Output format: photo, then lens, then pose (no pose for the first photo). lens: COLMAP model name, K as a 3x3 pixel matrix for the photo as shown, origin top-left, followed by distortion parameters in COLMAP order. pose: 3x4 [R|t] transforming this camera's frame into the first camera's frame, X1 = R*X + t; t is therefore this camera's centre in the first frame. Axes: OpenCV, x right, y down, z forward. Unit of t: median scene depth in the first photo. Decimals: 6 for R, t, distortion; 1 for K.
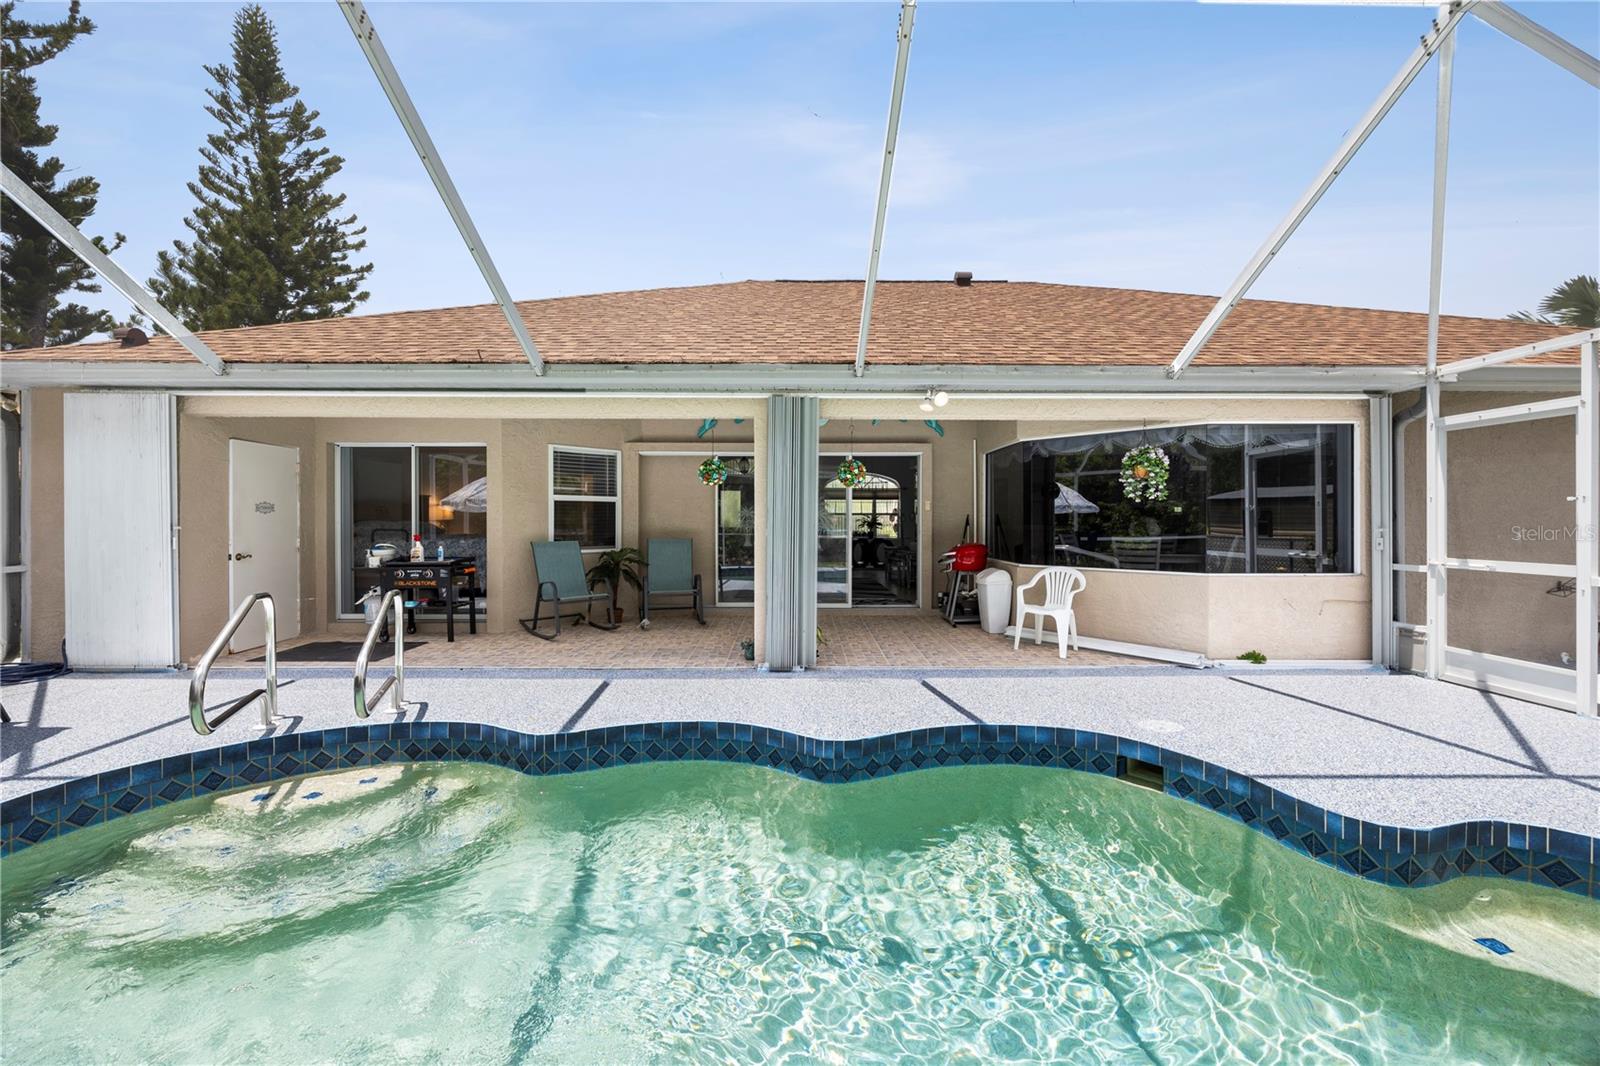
lens RADIAL K [[612.2, 0, 798.4], [0, 612.2, 526.7], [0, 0, 1]] dist [-0.001158, -0.000053]
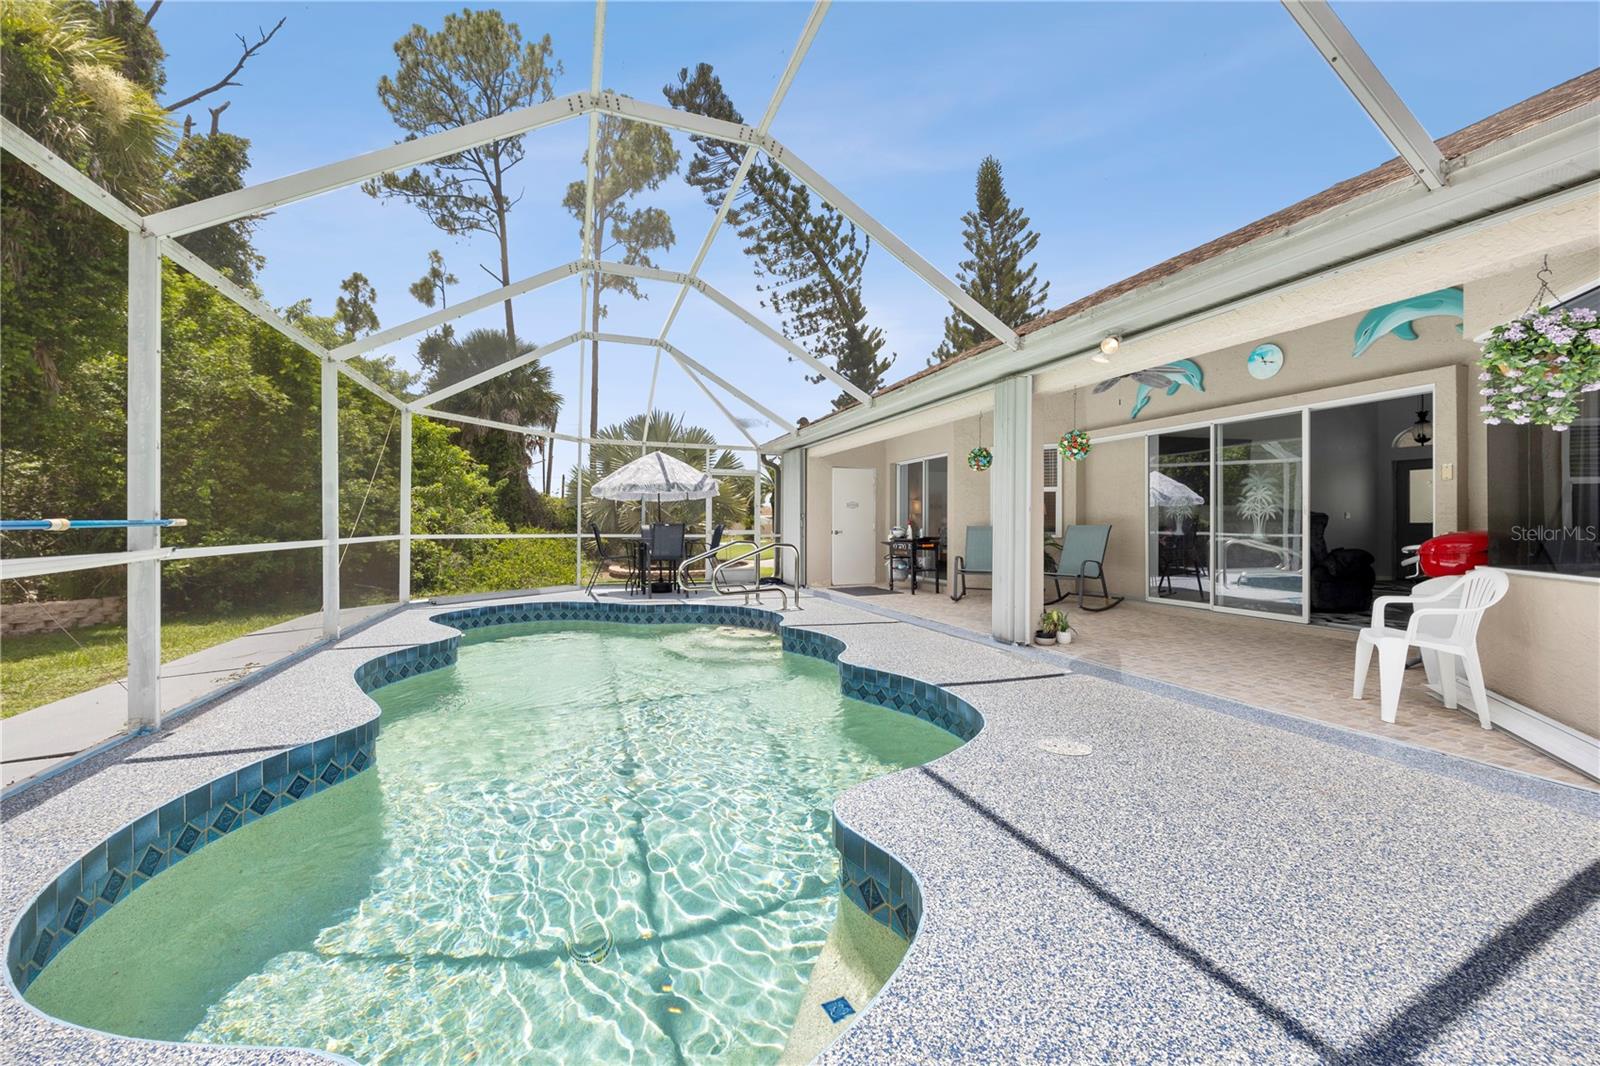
lens RADIAL K [[612.2, 0, 798.4], [0, 612.2, 526.7], [0, 0, 1]] dist [-0.001158, -0.000053]
pose [[0.338339, 0.003603, -0.941017, 0.706184], [-0.011276, 0.999936, -0.000226, 0.032692], [0.940957, 0.010688, 0.338358, 0.253838]]
